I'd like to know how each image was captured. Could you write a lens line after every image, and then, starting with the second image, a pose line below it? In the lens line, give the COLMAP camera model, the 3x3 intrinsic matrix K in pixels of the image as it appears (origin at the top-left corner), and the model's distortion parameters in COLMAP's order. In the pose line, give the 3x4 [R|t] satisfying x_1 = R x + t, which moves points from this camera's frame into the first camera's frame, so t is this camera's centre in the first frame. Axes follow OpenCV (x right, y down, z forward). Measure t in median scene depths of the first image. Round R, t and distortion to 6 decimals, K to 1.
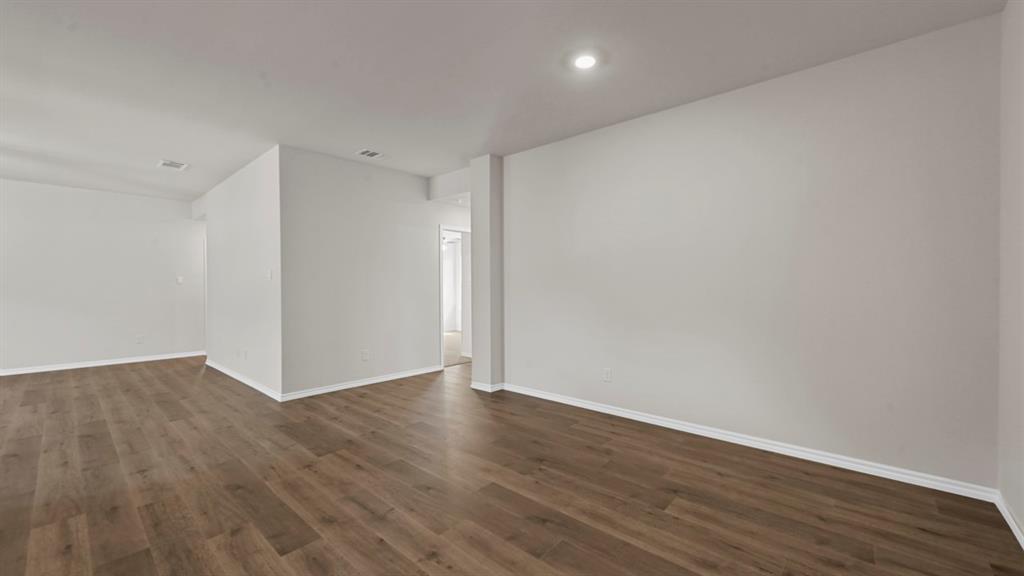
lens RADIAL K [[403.6, 0, 508.1], [0, 403.6, 286.5], [0, 0, 1]] dist [0.000313, 0.000690]
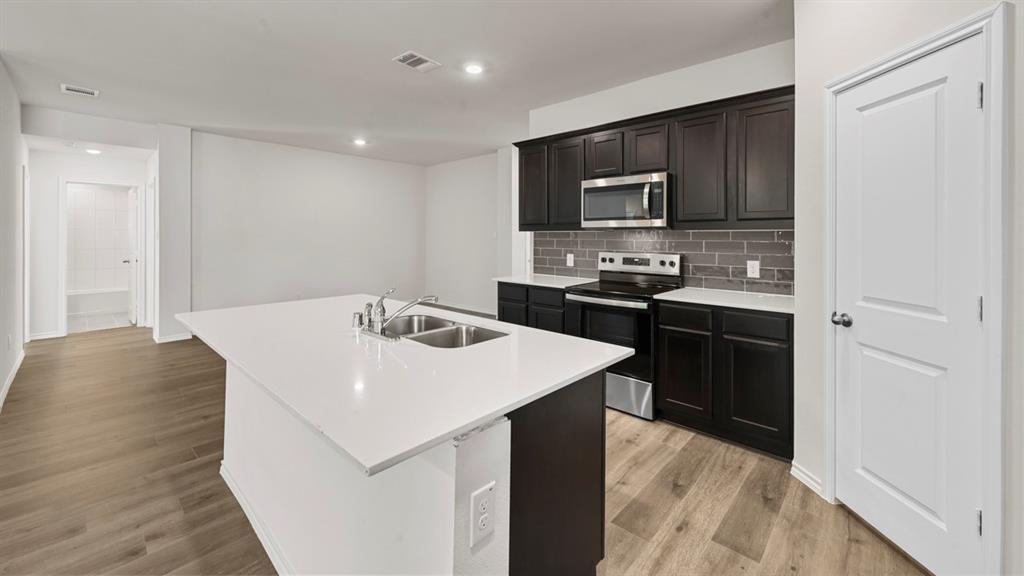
lens RADIAL K [[403.6, 0, 505.1], [0, 403.6, 234.7], [0, 0, 1]] dist [0.000313, 0.000690]
pose [[0.021956, 0.006900, 0.999735, -2.075012], [-0.000790, 0.999976, -0.006885, -0.038812], [-0.999759, -0.000638, 0.021961, 0.160089]]
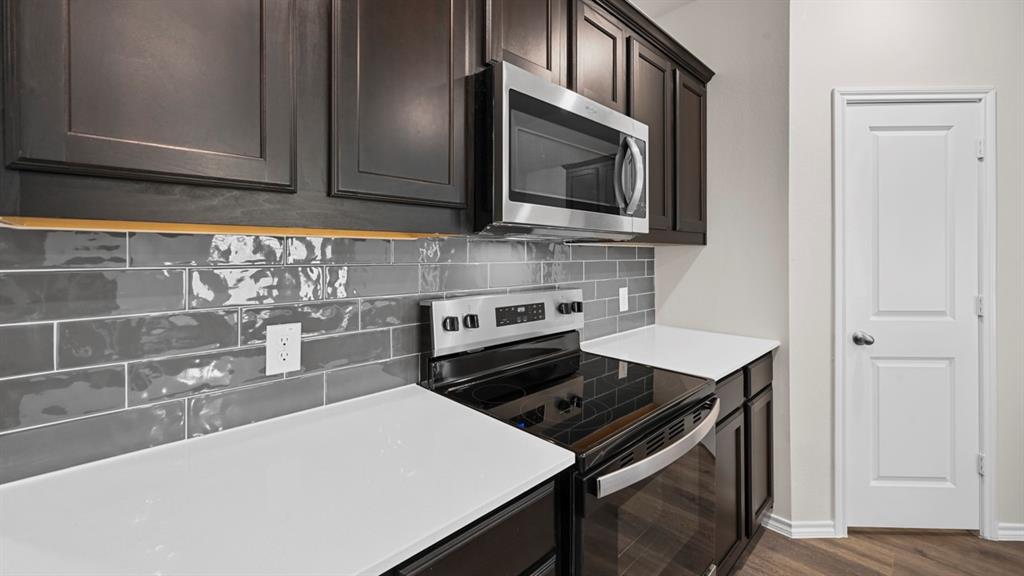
lens RADIAL K [[403.6, 0, 516.7], [0, 403.6, 254.0], [0, 0, 1]] dist [0.000313, 0.000690]
pose [[-0.997701, 0.006392, 0.067461, -0.739871], [0.006213, 0.999977, -0.002863, -0.041146], [-0.067478, -0.002437, -0.997718, 0.321394]]
